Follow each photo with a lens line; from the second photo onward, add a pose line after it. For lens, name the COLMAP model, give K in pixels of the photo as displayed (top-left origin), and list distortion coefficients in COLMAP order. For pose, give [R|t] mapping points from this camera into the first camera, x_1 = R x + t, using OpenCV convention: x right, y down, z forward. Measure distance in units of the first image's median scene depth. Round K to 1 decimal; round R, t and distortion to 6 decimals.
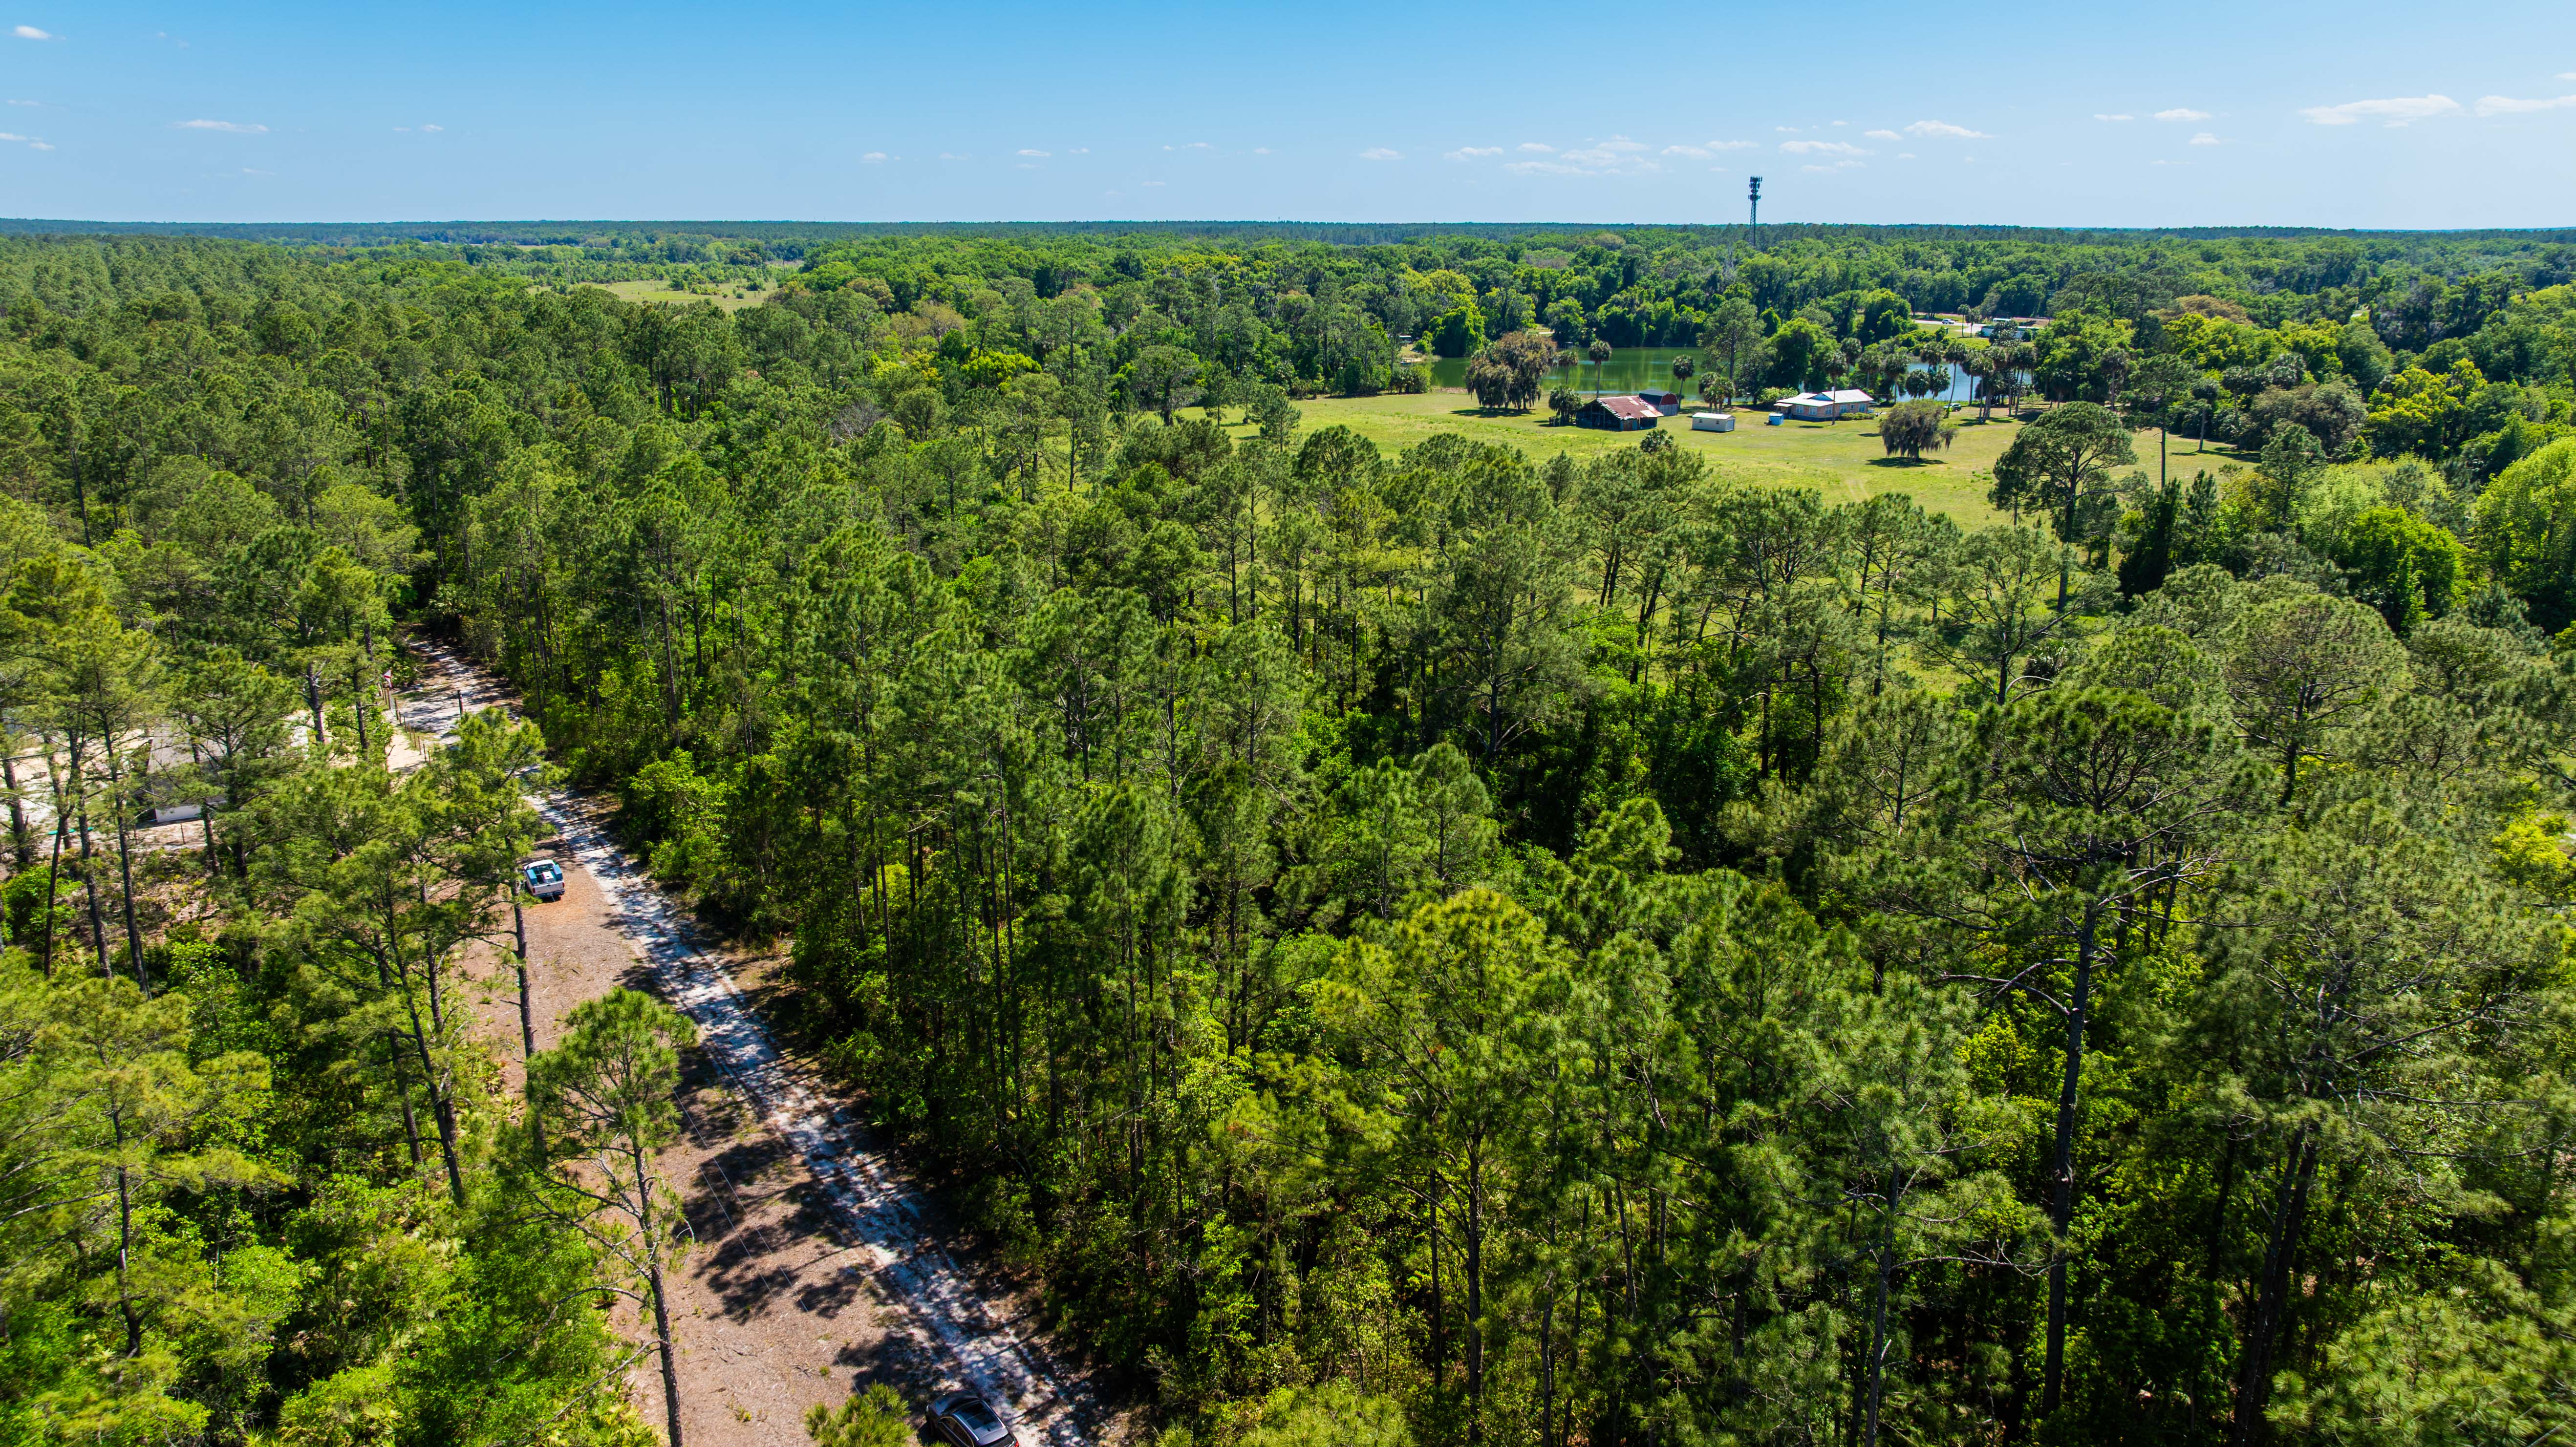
lens RADIAL K [[1810.2, 0, 1297.0], [0, 1810.2, 702.2], [0, 0, 1]] dist [-0.045341, 0.046637]
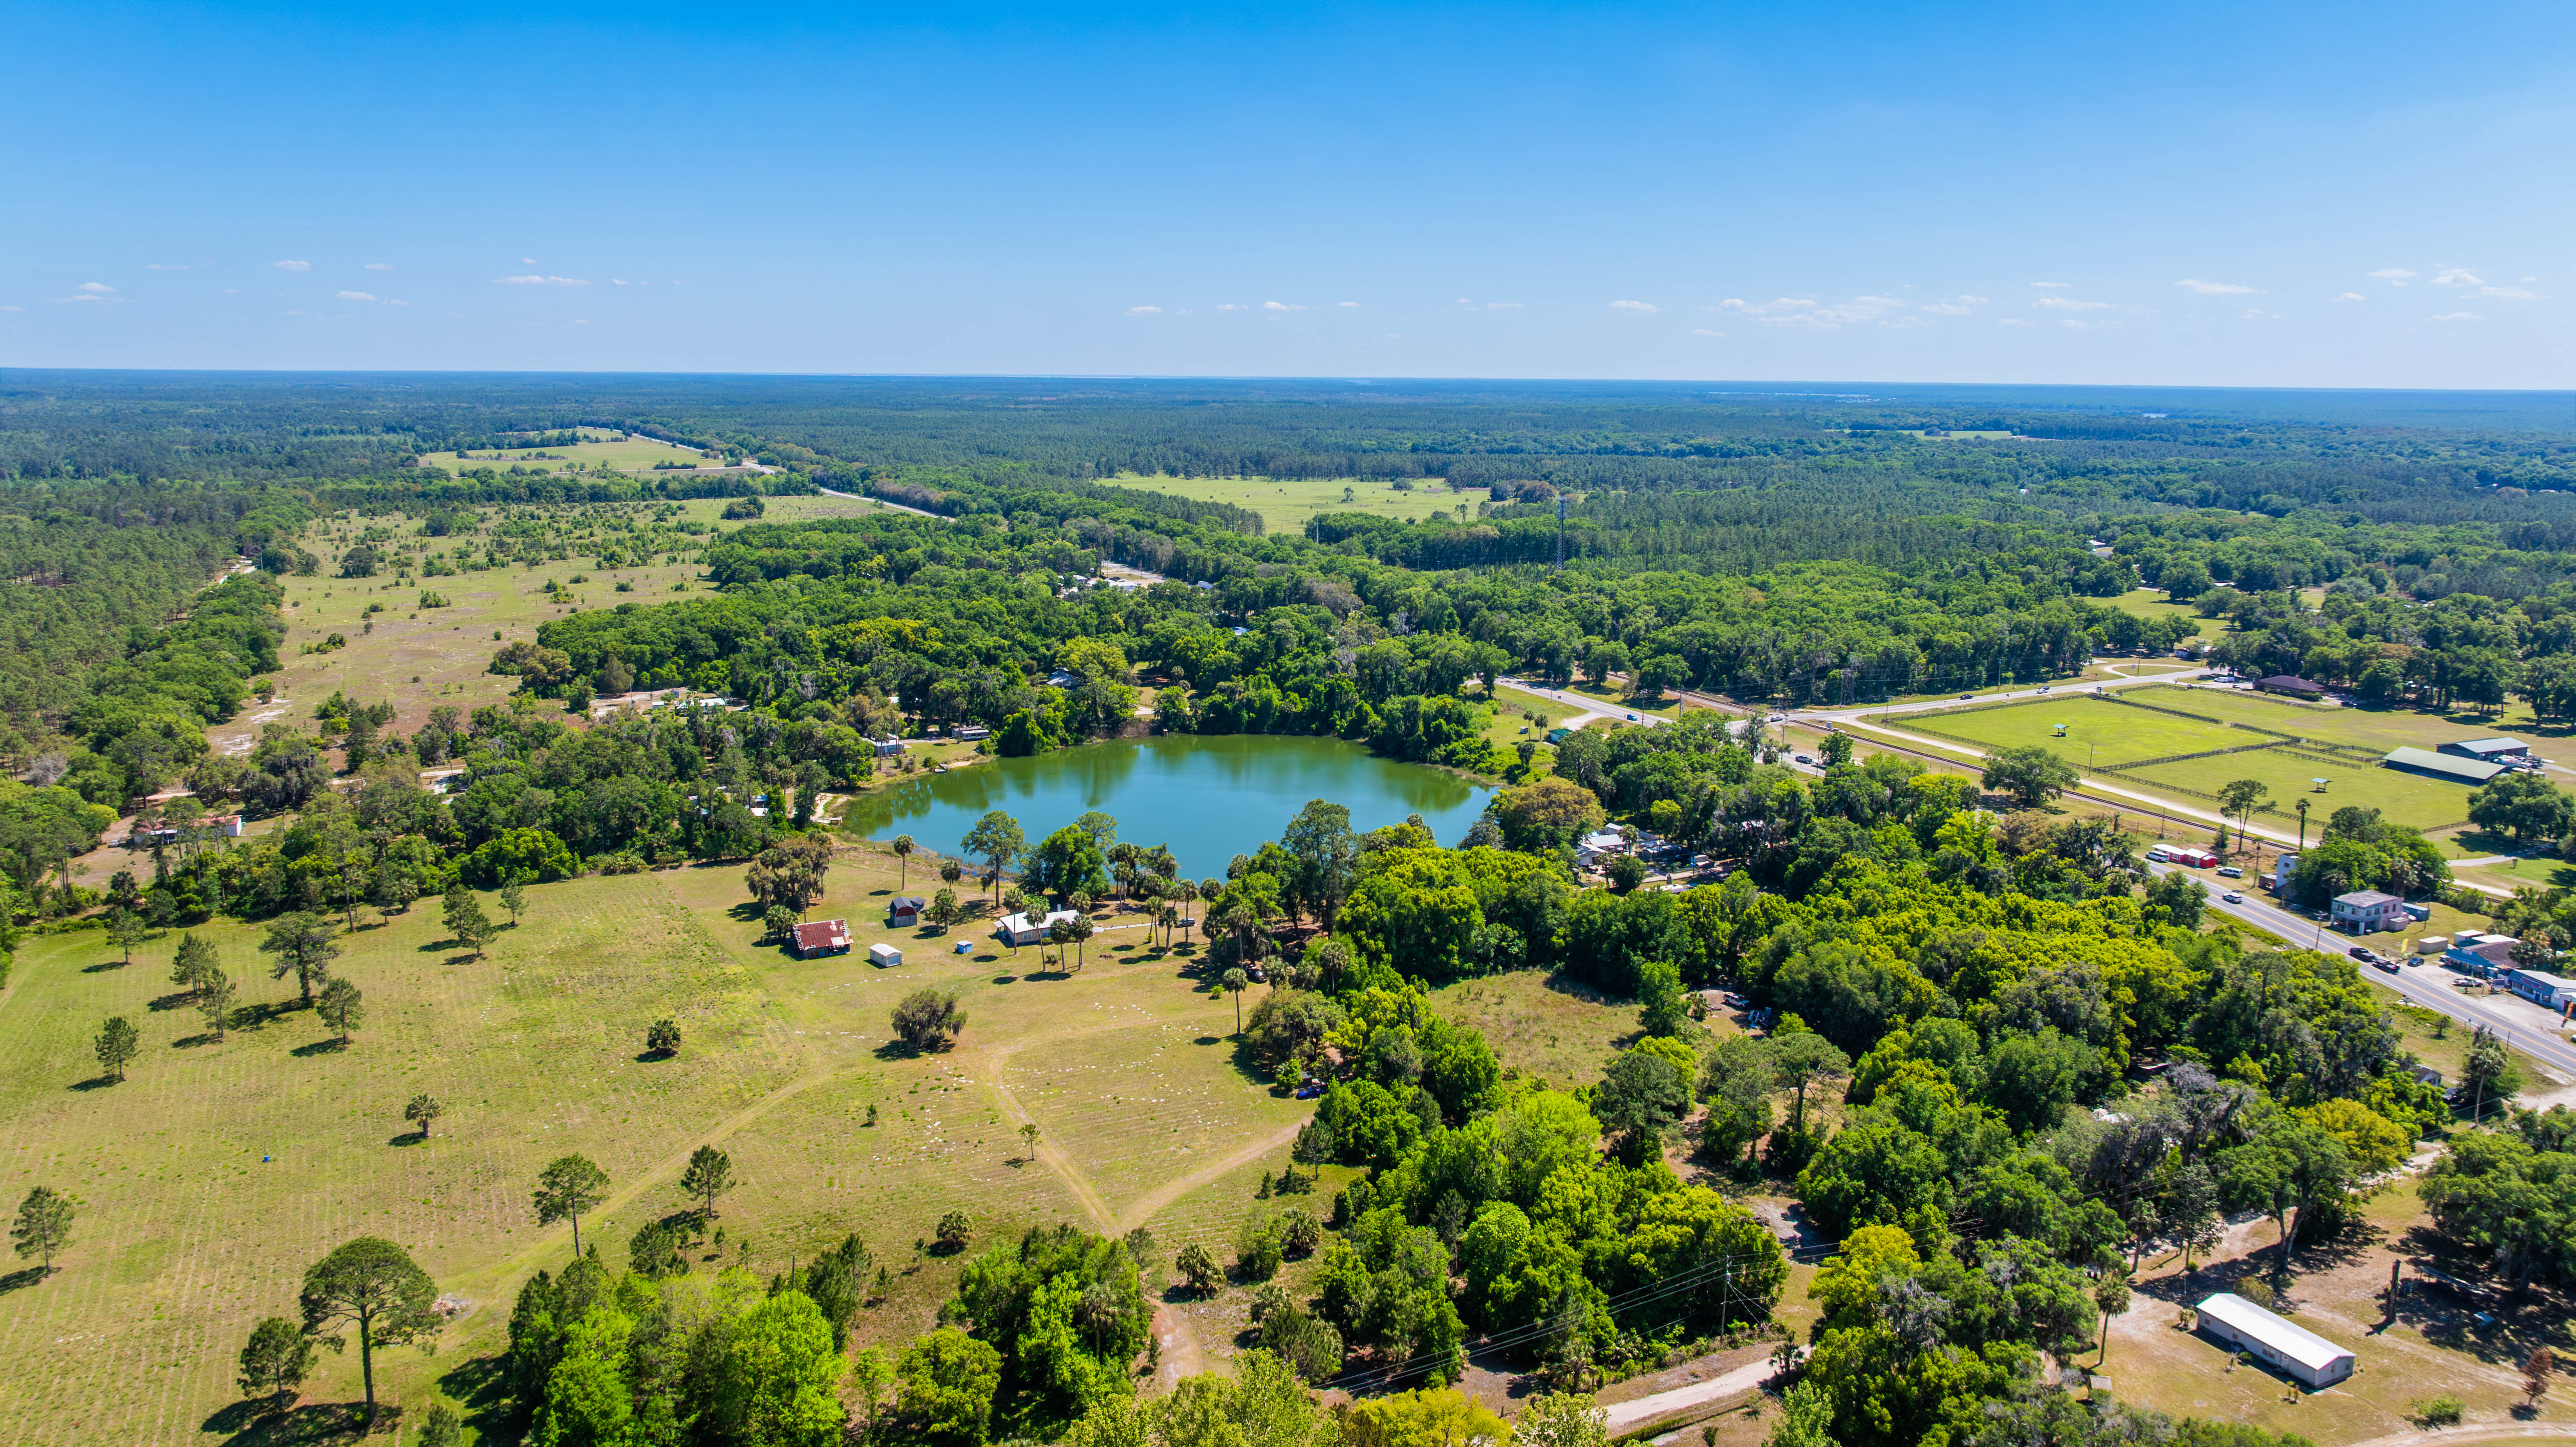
lens RADIAL K [[1810.2, 0, 1283.1], [0, 1810.2, 727.0], [0, 0, 1]] dist [-0.045341, 0.046637]
pose [[0.990620, 0.028653, -0.133609, 0.699475], [-0.037567, 0.997198, -0.064687, -0.264981], [0.131381, 0.069100, 0.988921, -0.051481]]
